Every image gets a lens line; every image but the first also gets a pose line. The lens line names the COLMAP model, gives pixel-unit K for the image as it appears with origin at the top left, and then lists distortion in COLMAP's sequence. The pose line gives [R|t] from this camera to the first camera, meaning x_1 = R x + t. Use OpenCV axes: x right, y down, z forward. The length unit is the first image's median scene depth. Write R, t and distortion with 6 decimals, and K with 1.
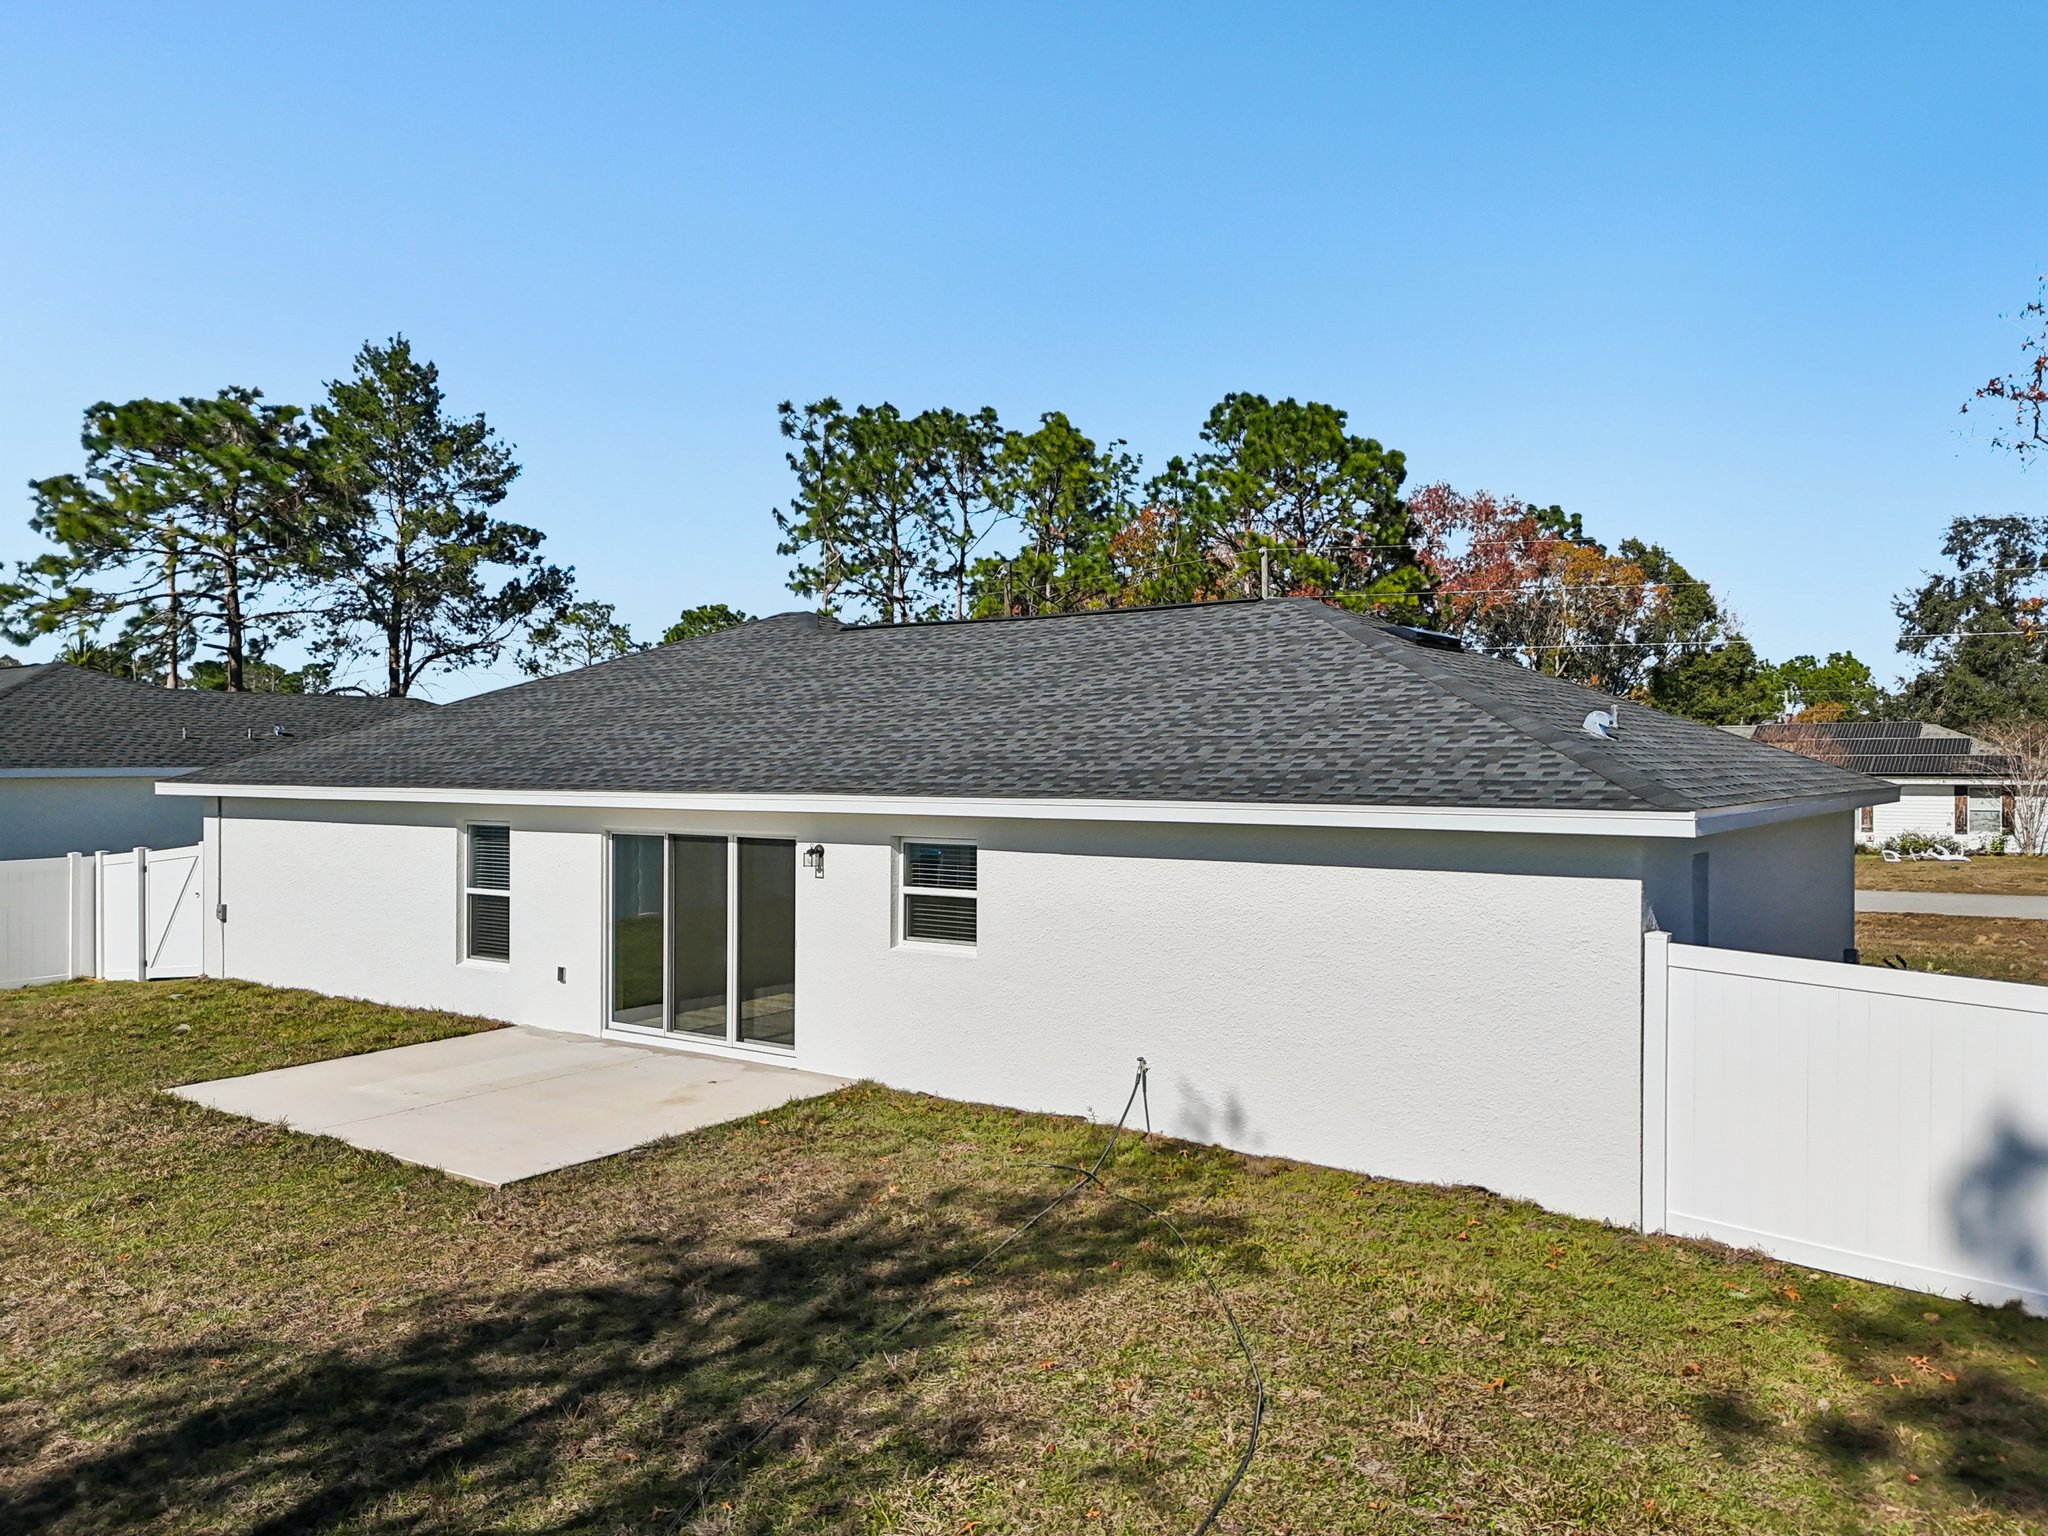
lens RADIAL K [[1489.8, 0, 1034.3], [0, 1489.8, 765.7], [0, 0, 1]] dist [0.063144, -0.037183]
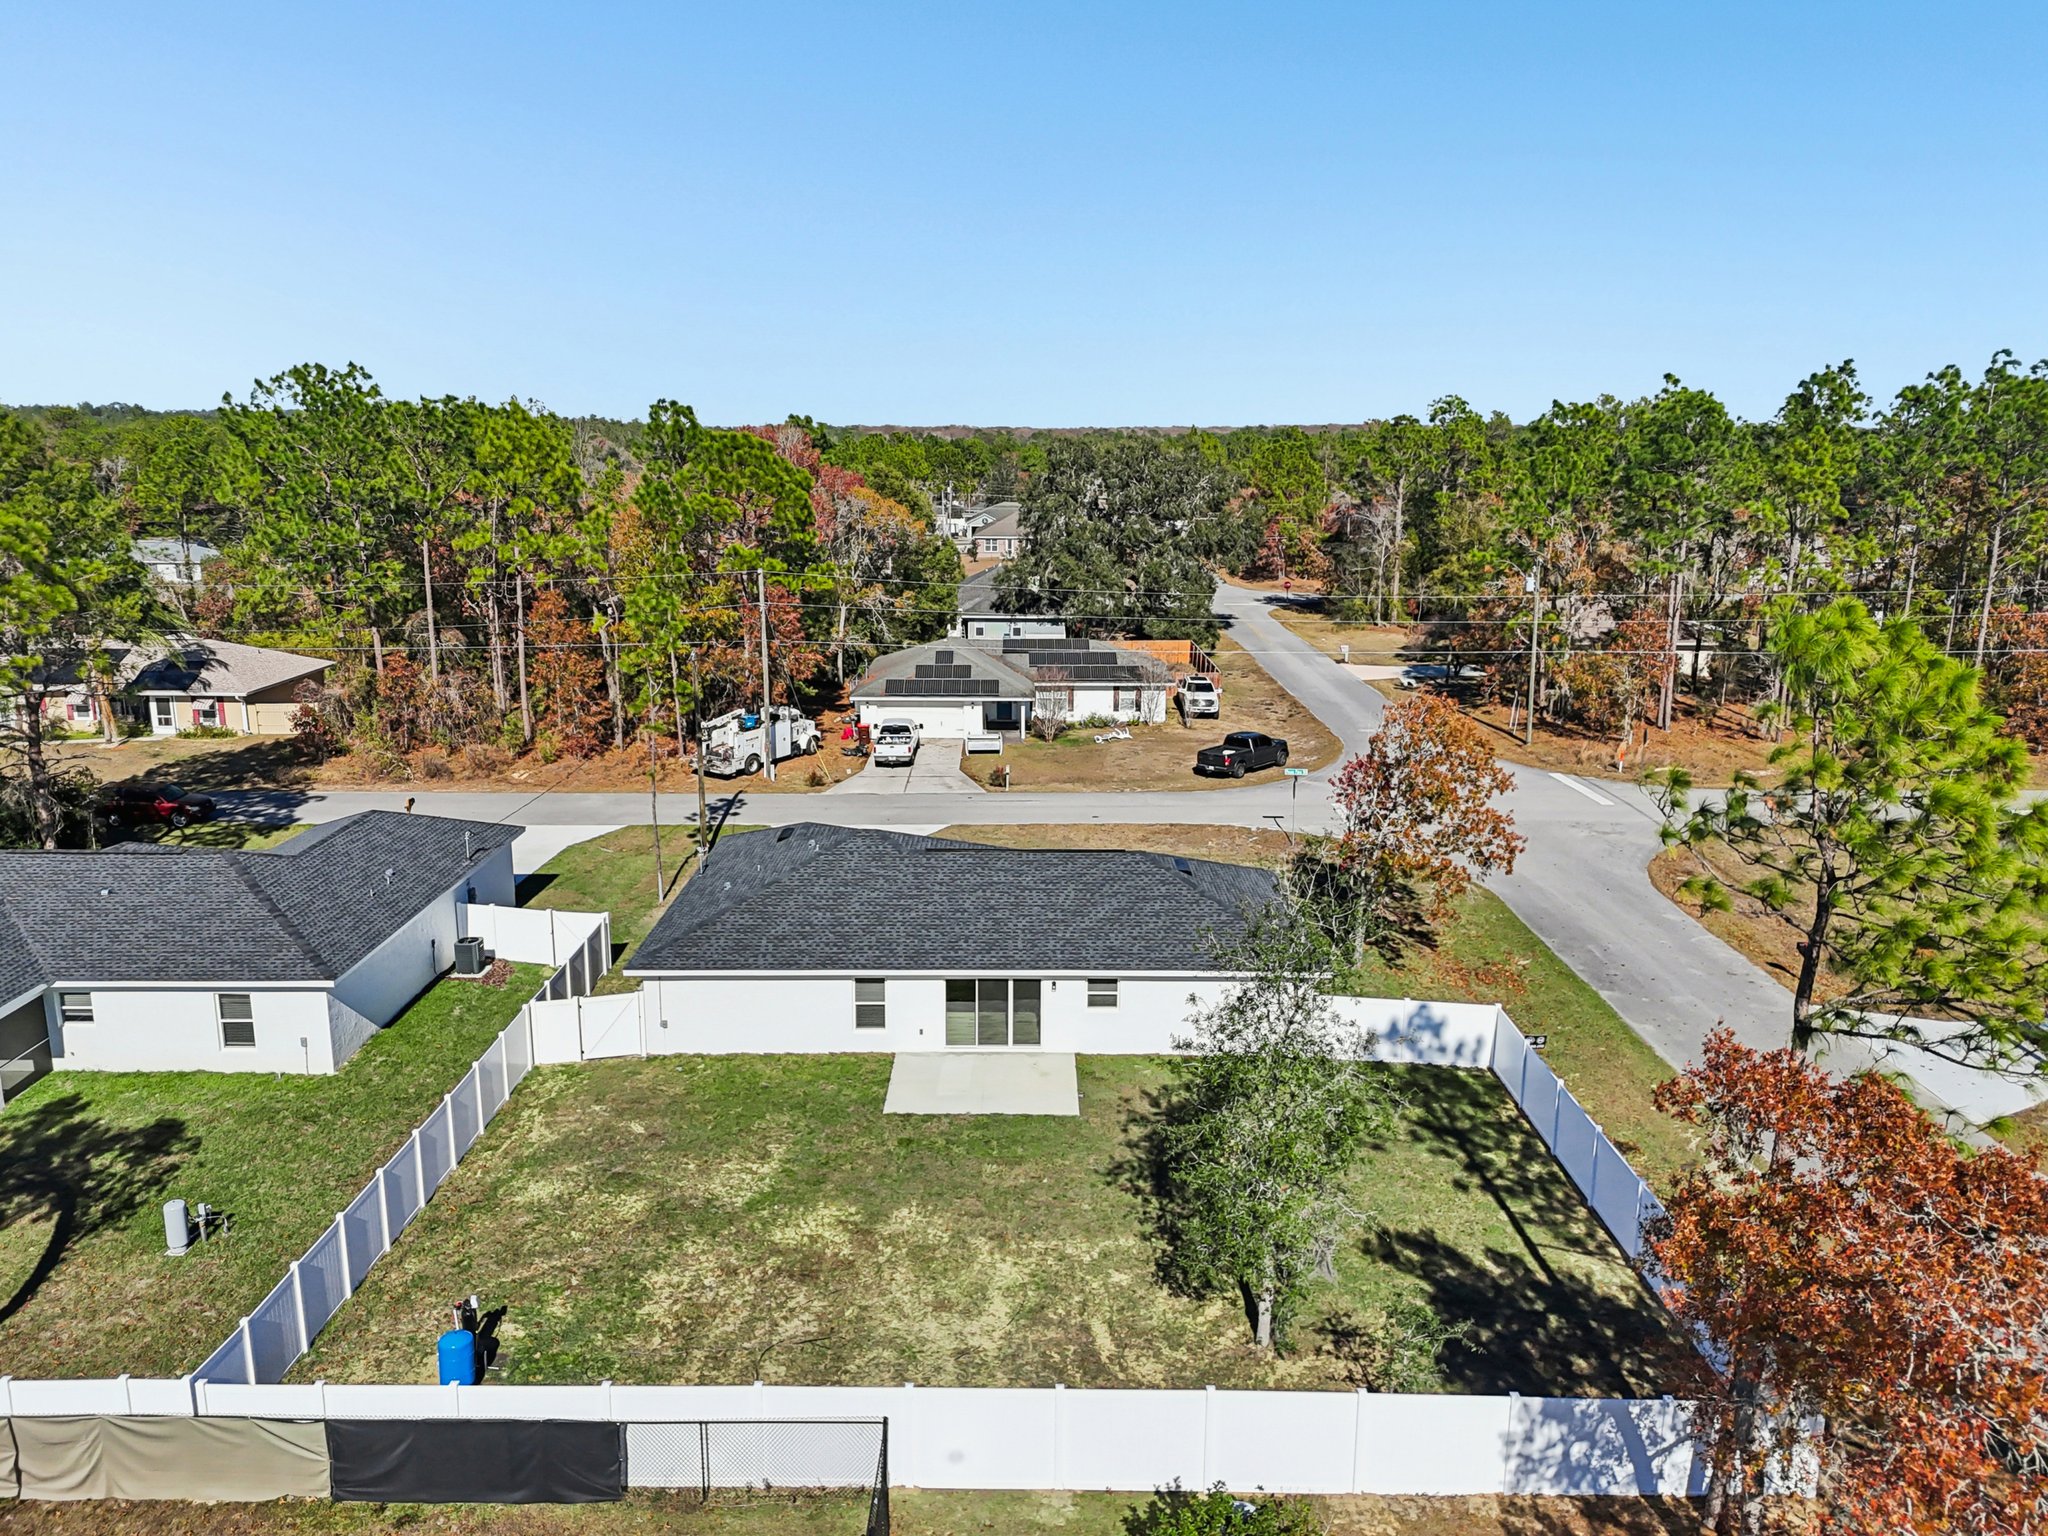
lens RADIAL K [[1489.8, 0, 1023.9], [0, 1489.8, 758.5], [0, 0, 1]] dist [0.063144, -0.037183]
pose [[0.810051, -0.119047, 0.574148, -1.732141], [-0.003262, 0.978243, 0.207436, -0.936242], [-0.586351, -0.169907, 0.792038, -1.172392]]
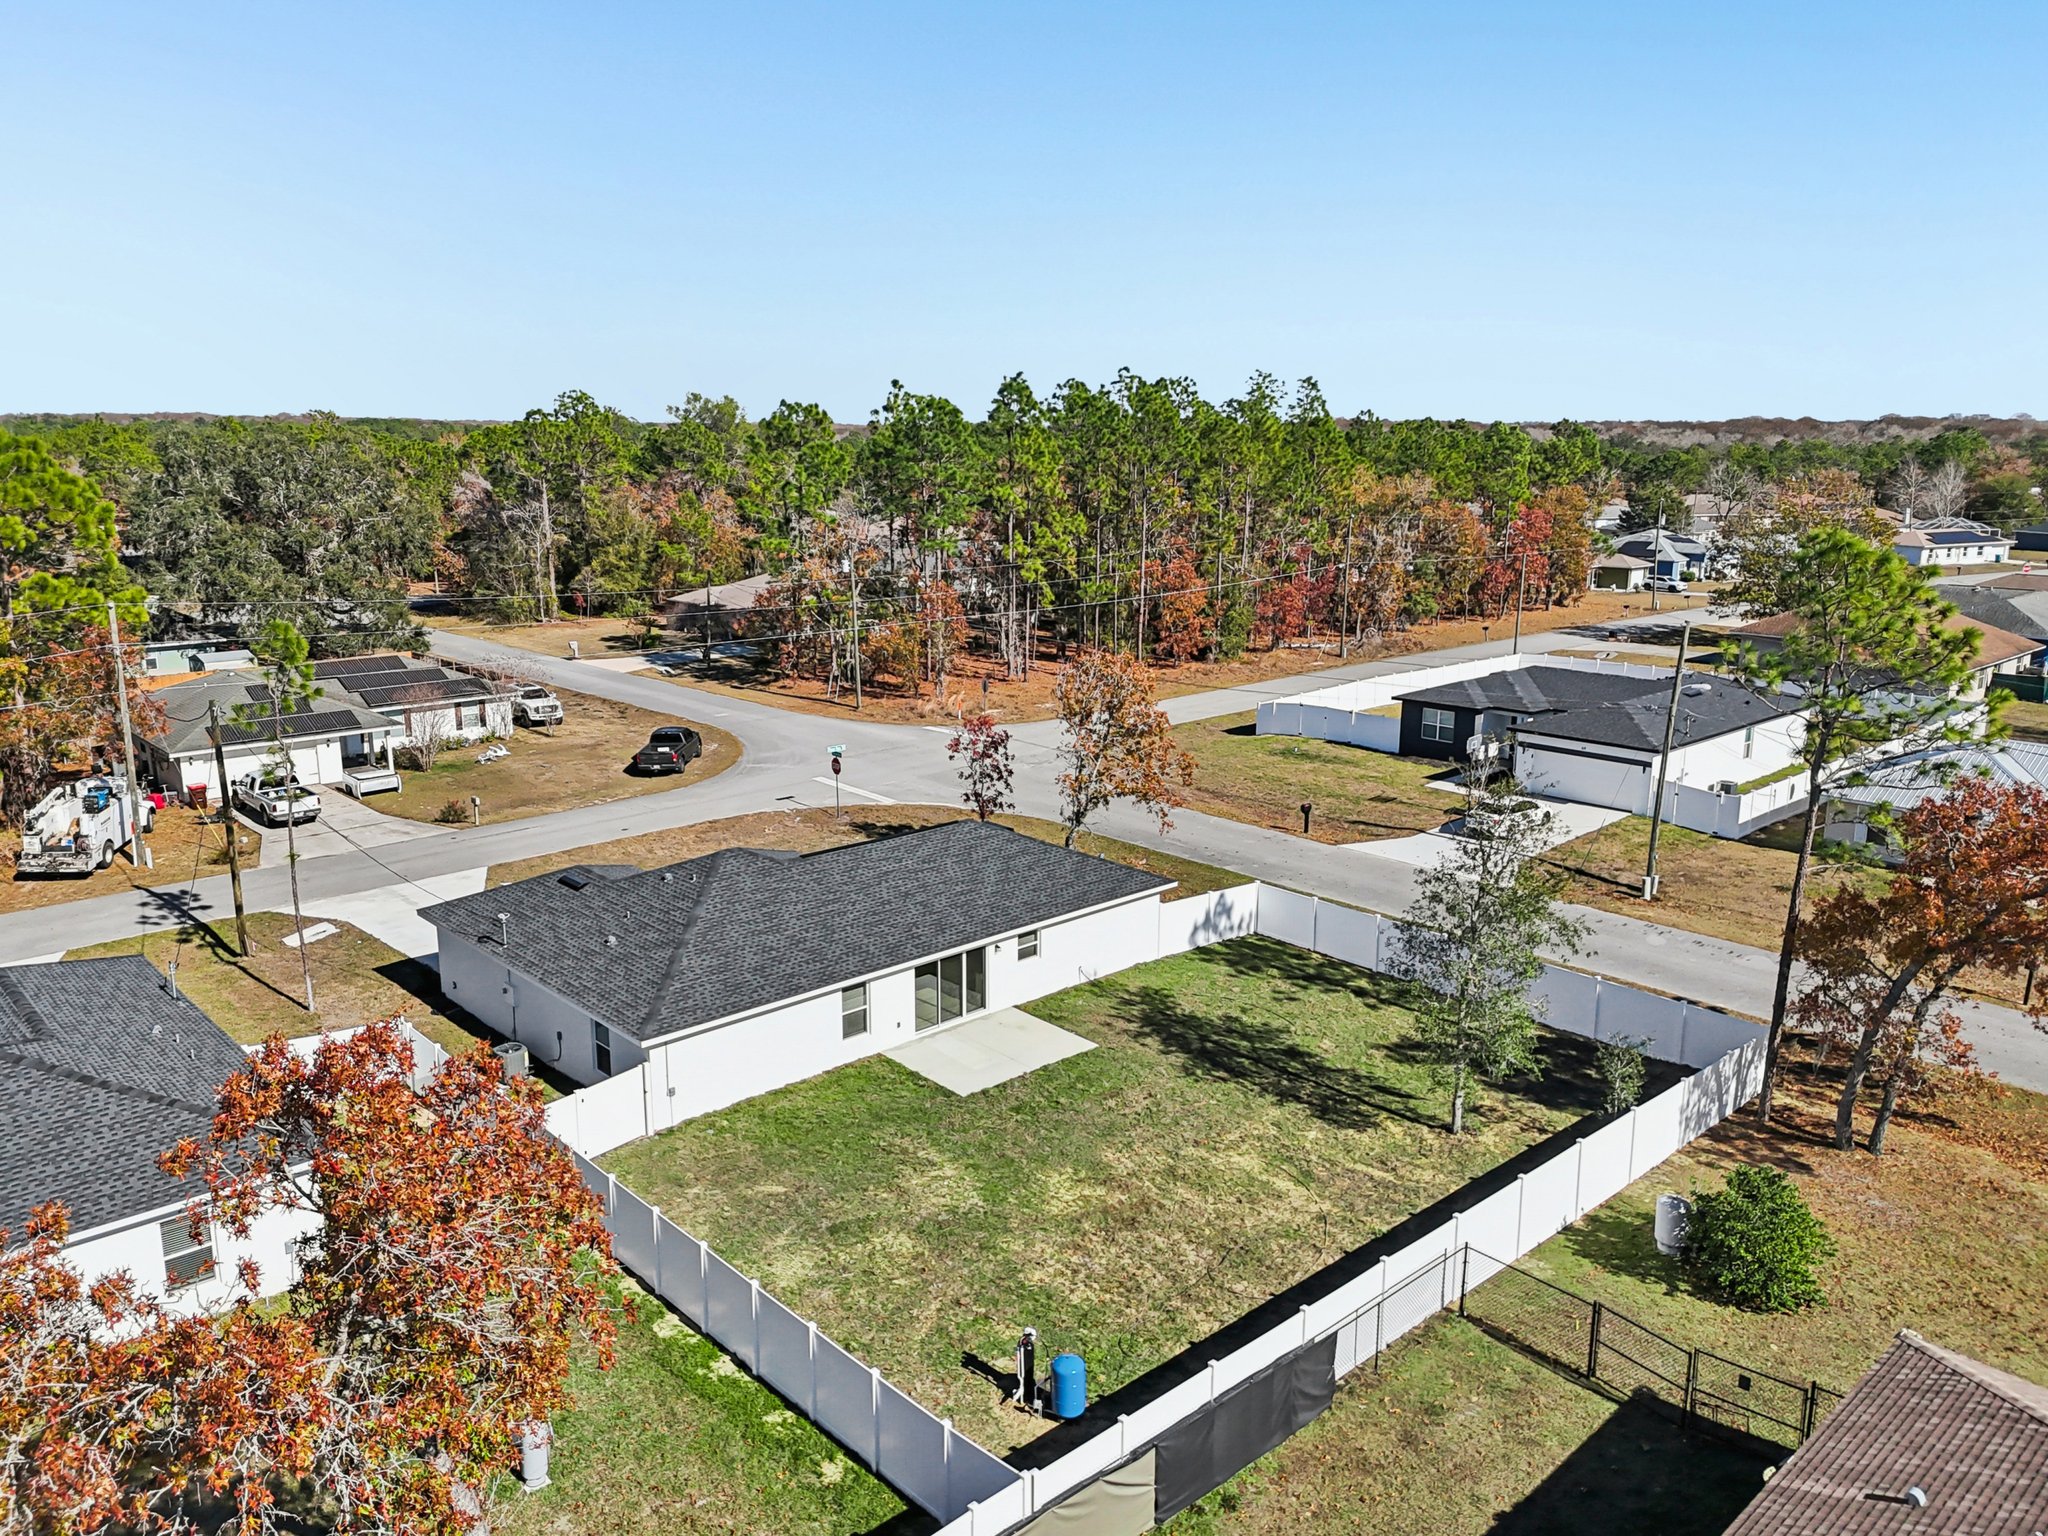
lens RADIAL K [[1489.8, 0, 1026.9], [0, 1489.8, 752.6], [0, 0, 1]] dist [0.063144, -0.037183]
pose [[0.203568, -0.204424, 0.957481, -2.898841], [0.002257, 0.978055, 0.208337, -0.947416], [-0.979058, -0.040250, 0.199562, 0.291341]]
